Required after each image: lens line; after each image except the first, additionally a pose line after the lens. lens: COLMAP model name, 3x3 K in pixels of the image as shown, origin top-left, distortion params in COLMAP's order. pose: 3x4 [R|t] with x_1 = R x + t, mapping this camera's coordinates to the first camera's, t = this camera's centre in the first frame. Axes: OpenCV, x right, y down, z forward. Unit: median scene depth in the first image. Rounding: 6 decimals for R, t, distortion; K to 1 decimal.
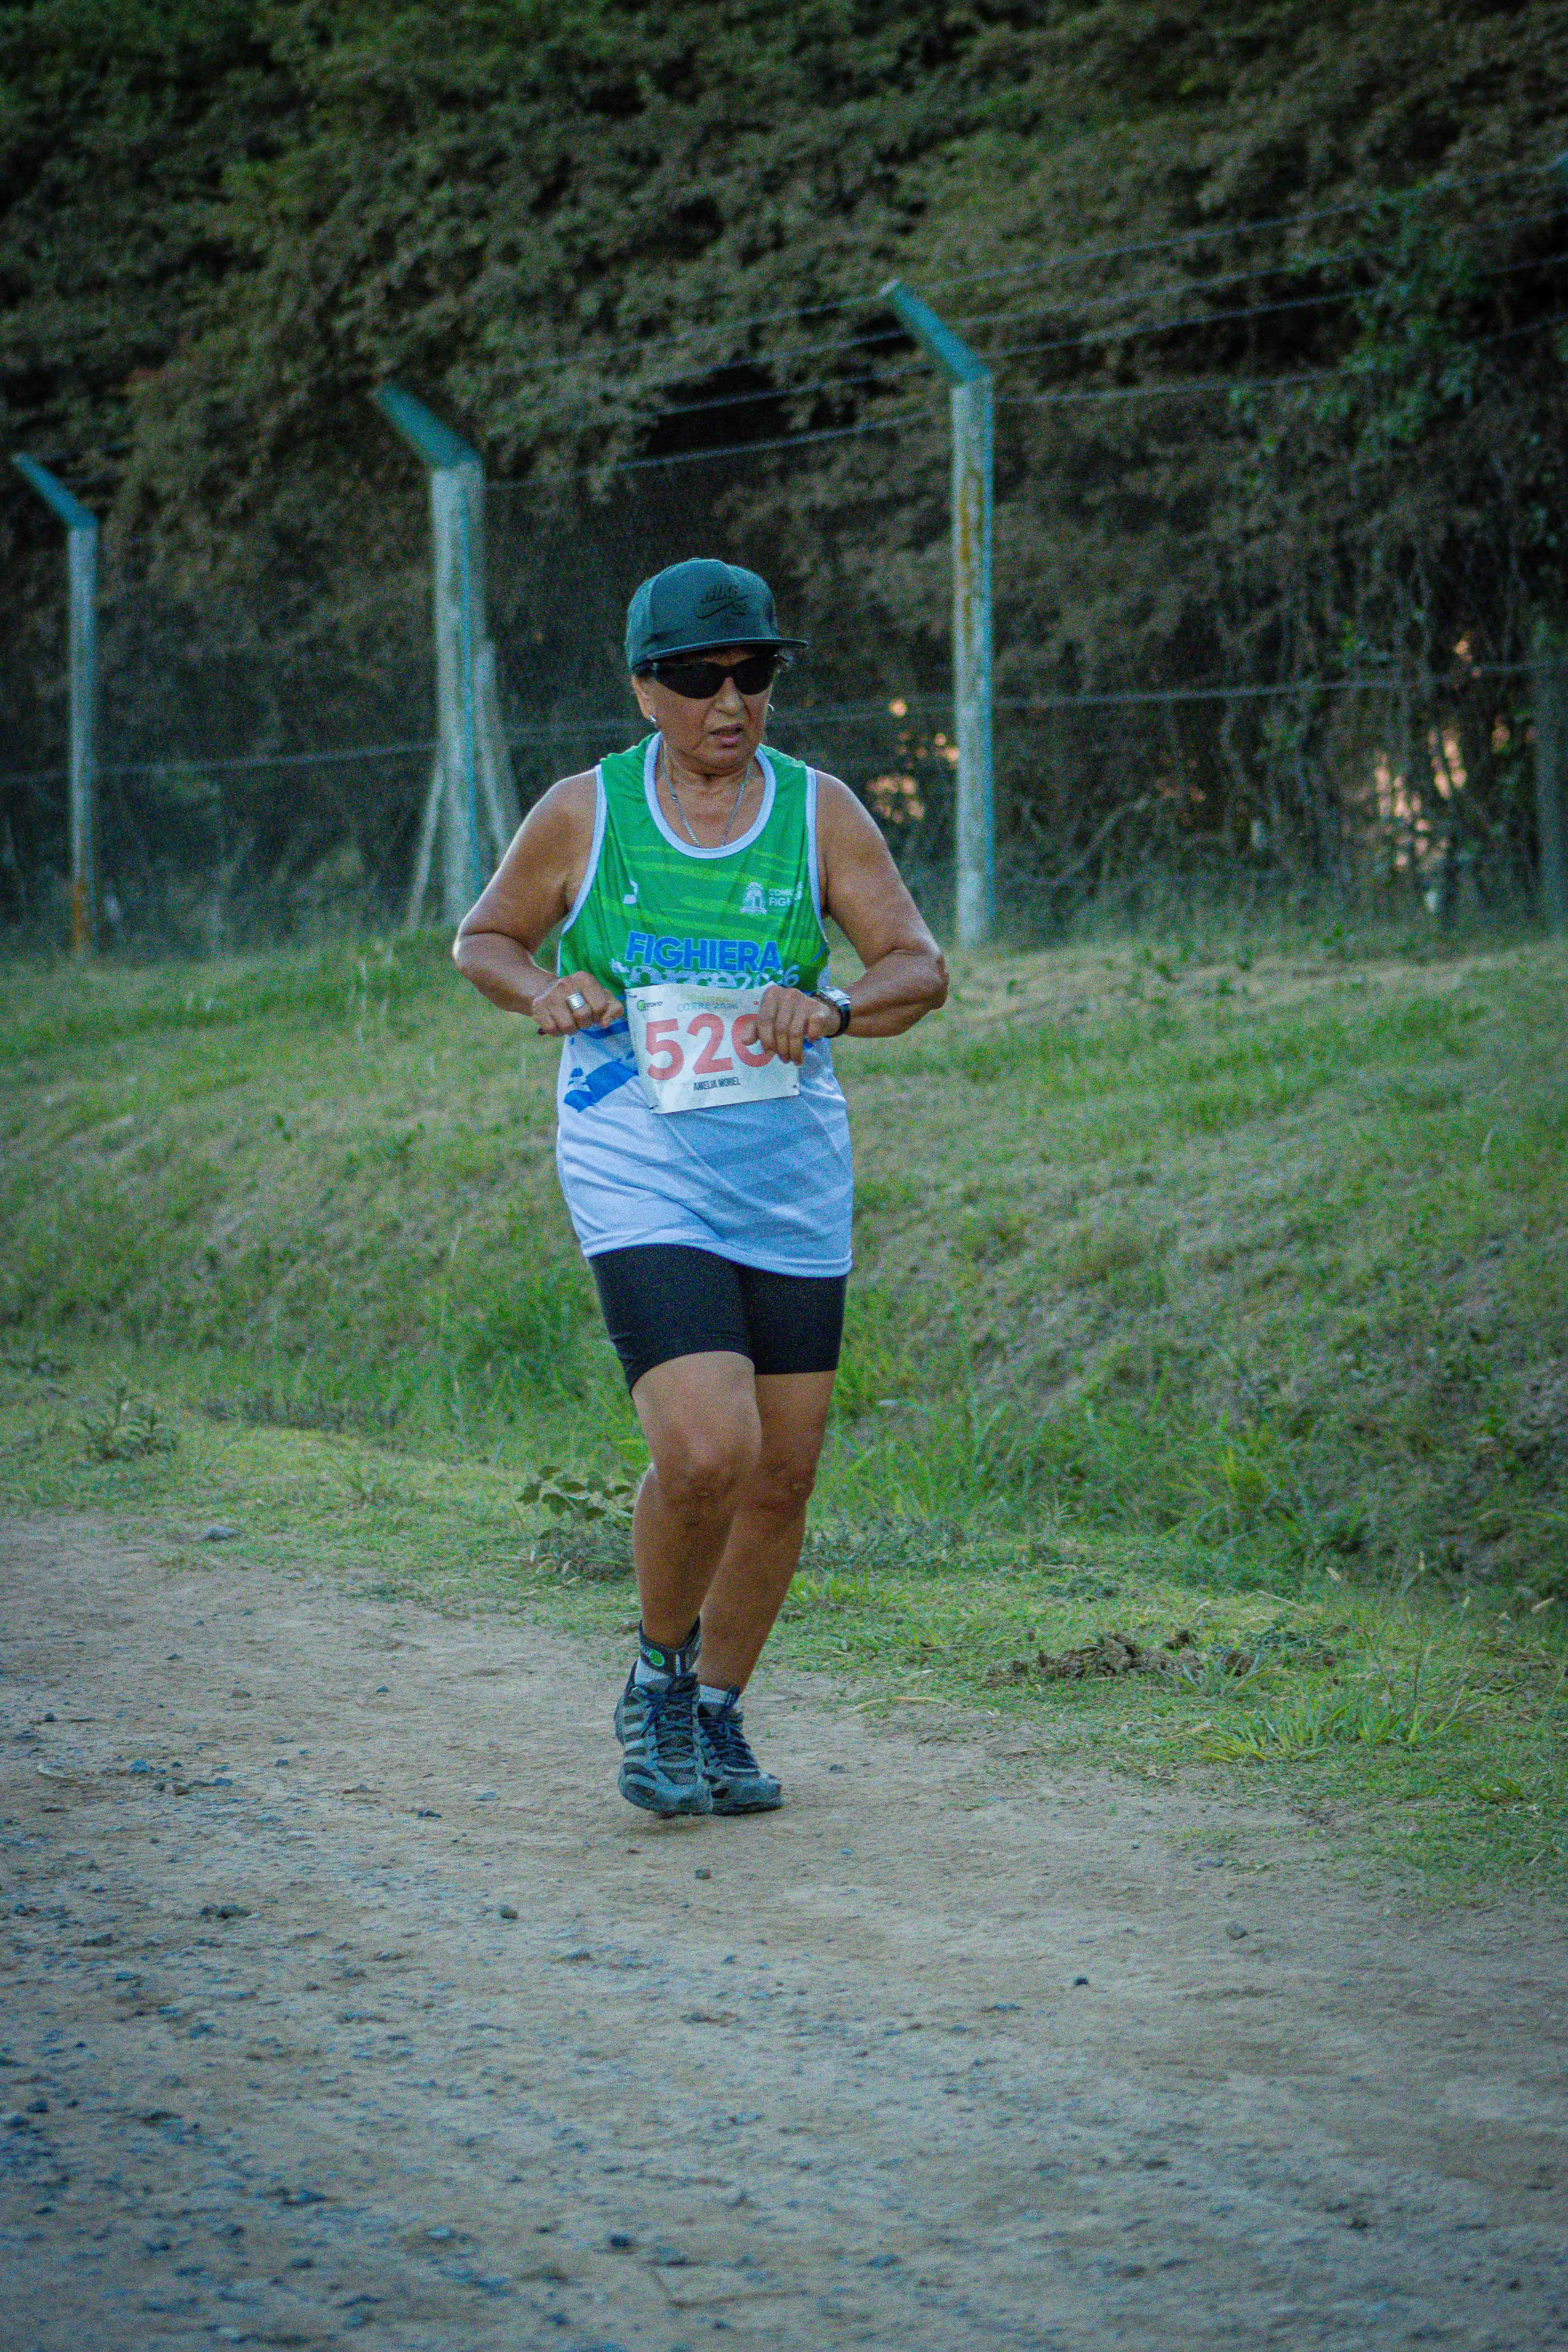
lens RADIAL K [[10216.3, 0, 690.7], [0, 10216.3, 939.7], [0, 0, 1]] dist [0.021275, -5.185583]
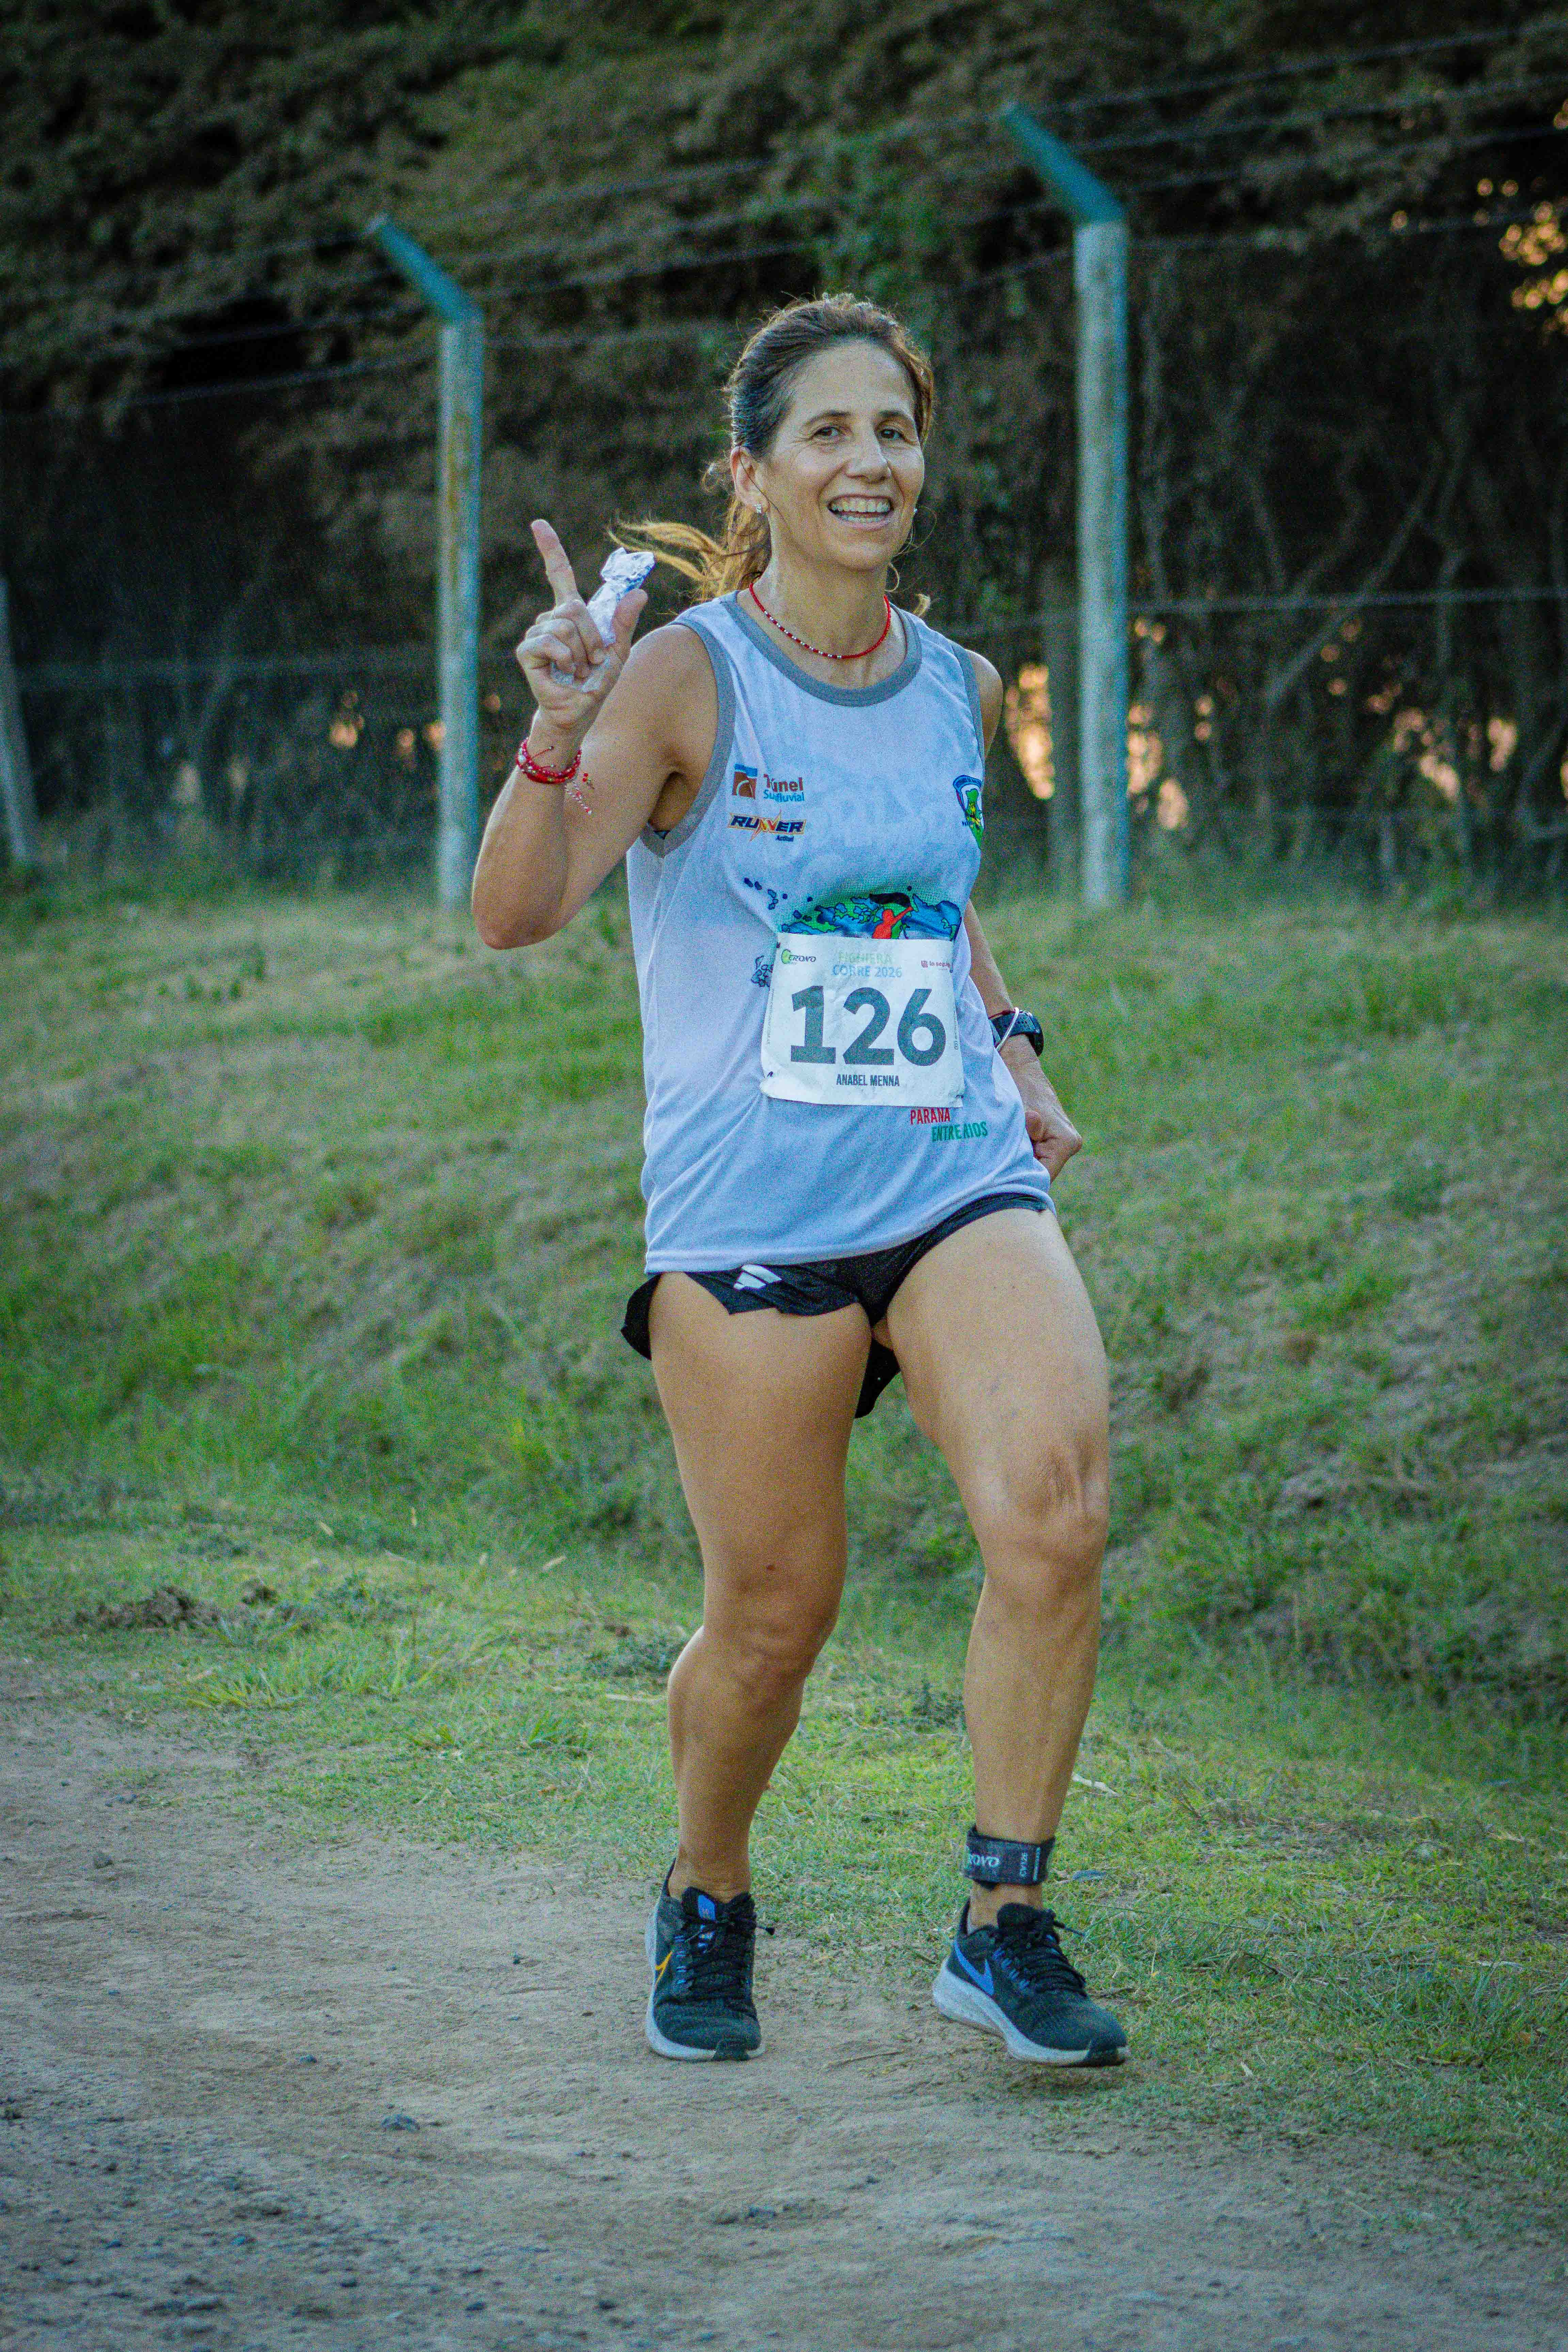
lens RADIAL K [[11013.4, 0, 784.0], [0, 11013.4, 1176.0], [0, 0, 1]] dist [-0.140517, -3.256603]
pose [[0.999553, 0.018615, 0.023413, 0.070891], [-0.019208, 0.999494, 0.025354, -0.001805], [-0.022929, -0.025792, 0.999404, -0.089696]]
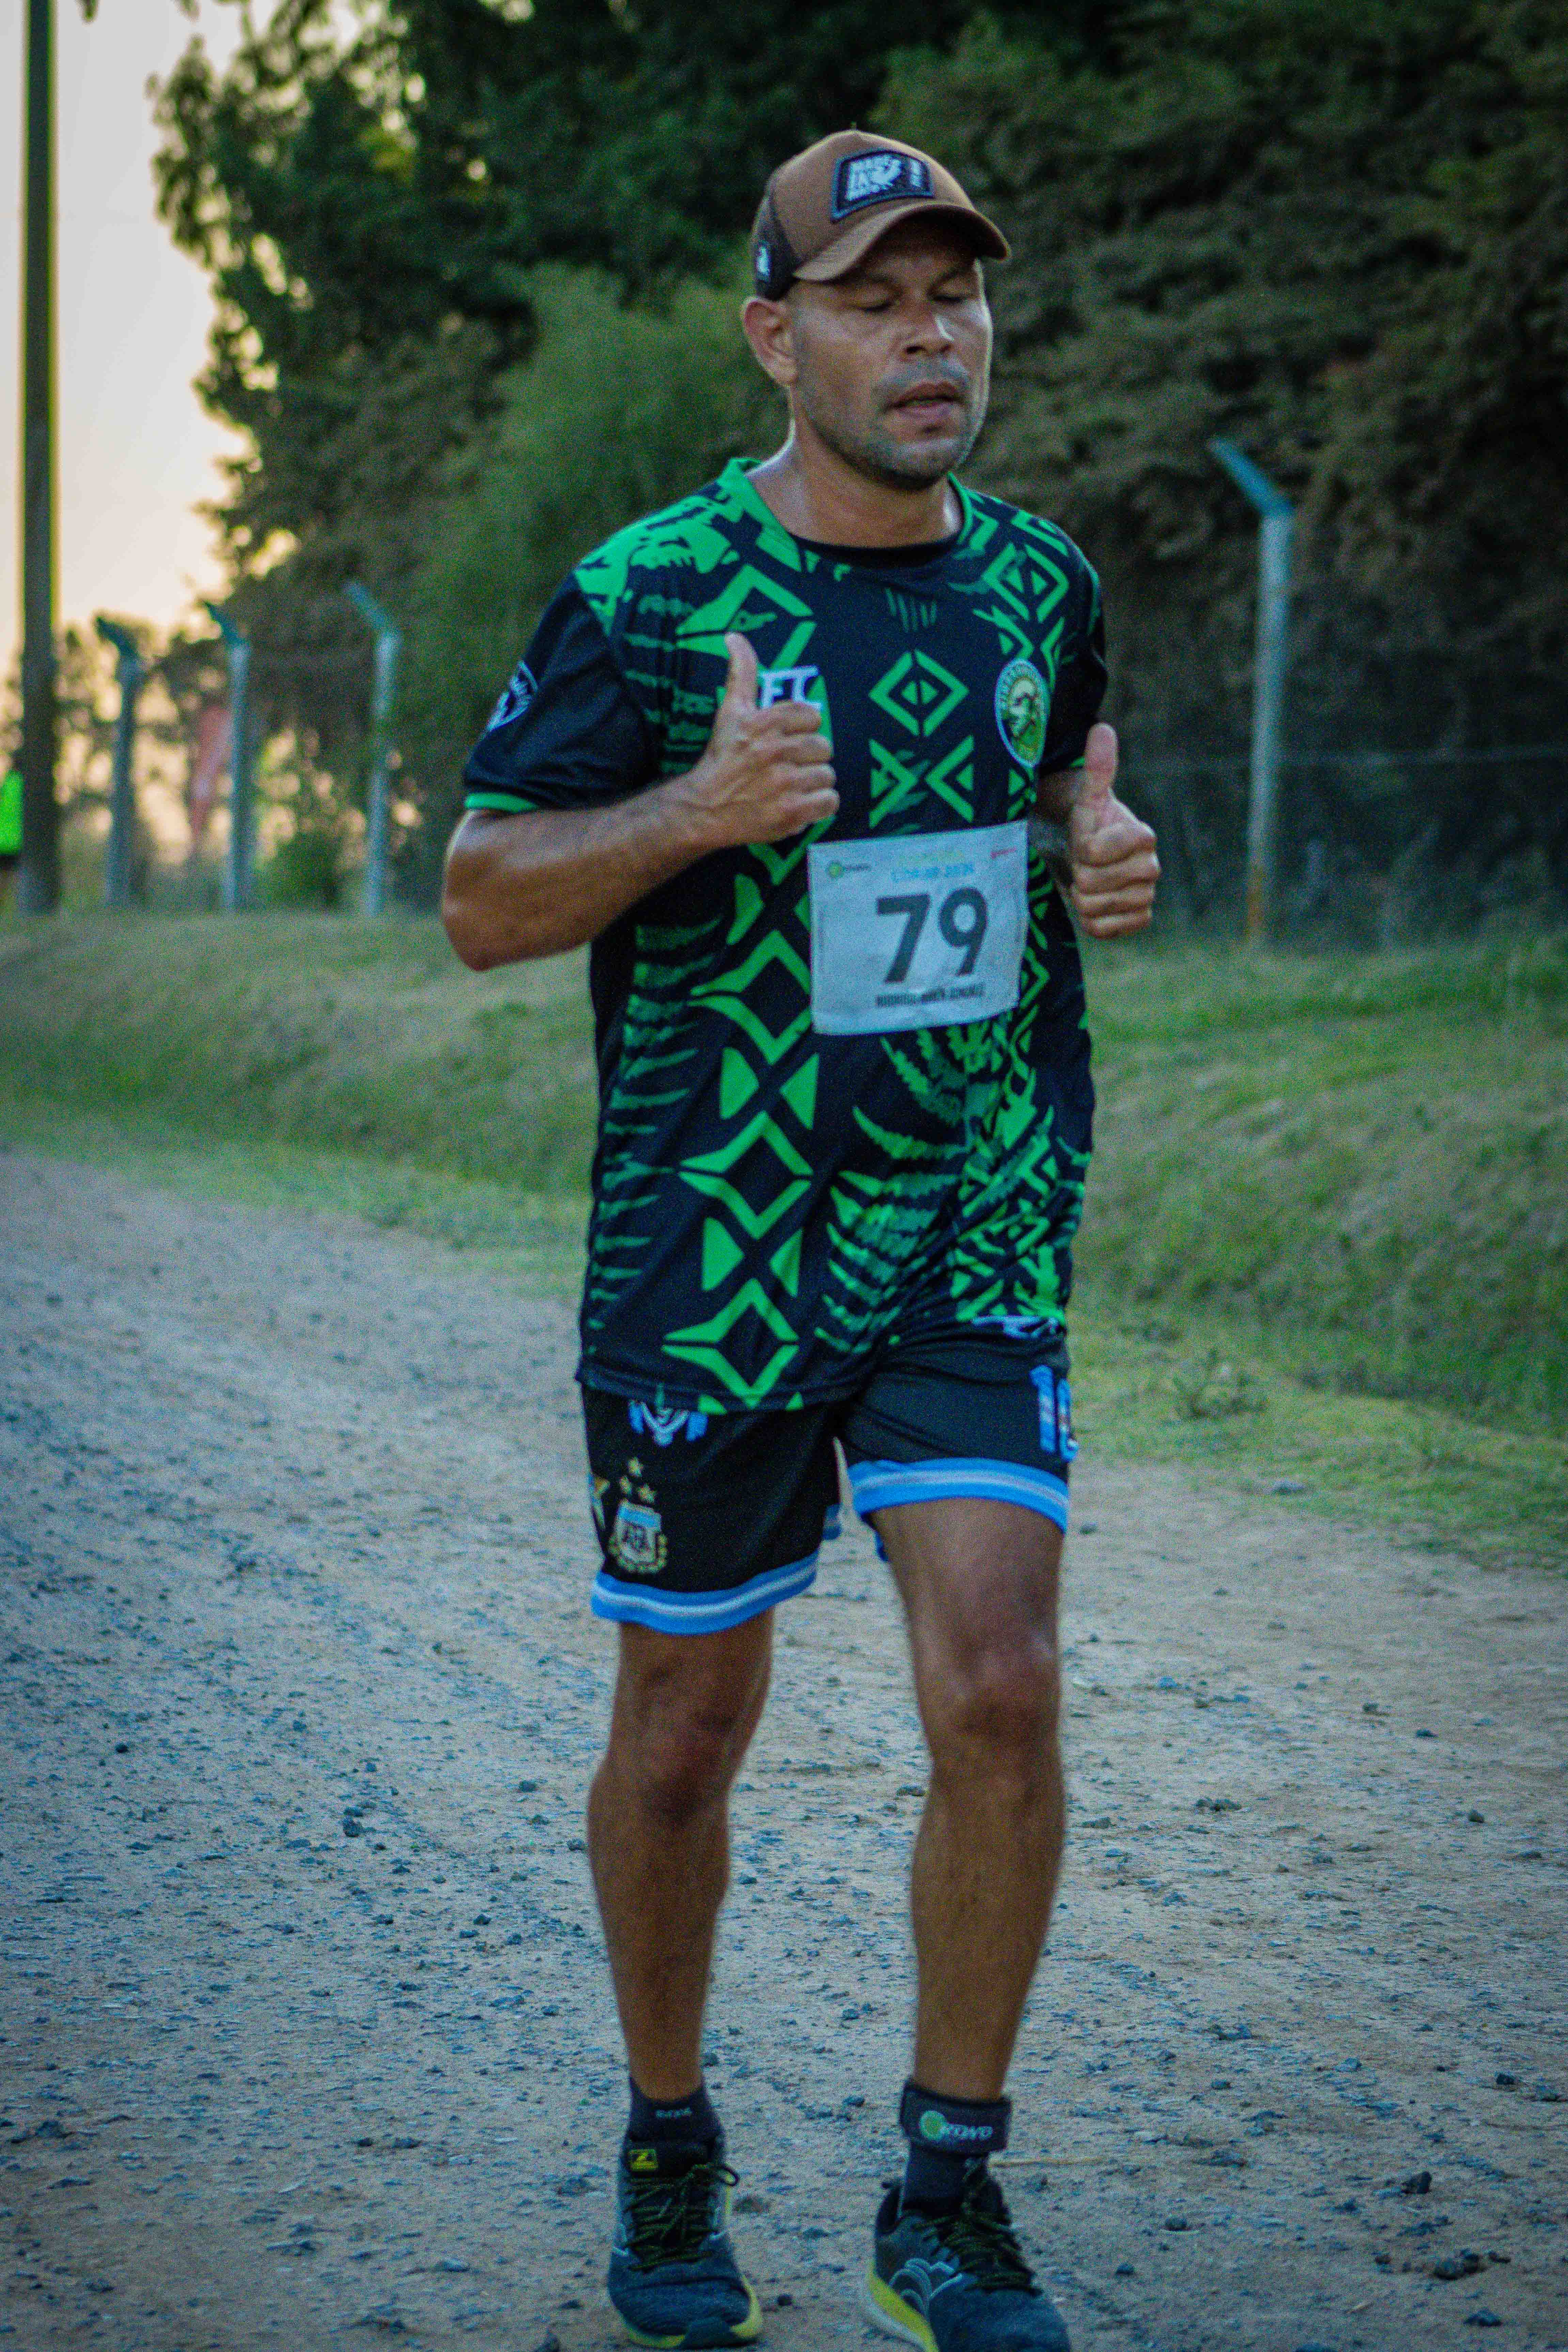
lens RADIAL K [[10612.1, 0, 784.0], [0, 10612.1, 1176.0], [0, 0, 1]] dist [0.012376, -11.500882]
pose [[0.993134, 0.042682, -0.108916, 0.022480], [-0.040245, 0.998890, 0.024478, 0.001847], [0.109840, -0.019927, 0.993750, -0.099608]]
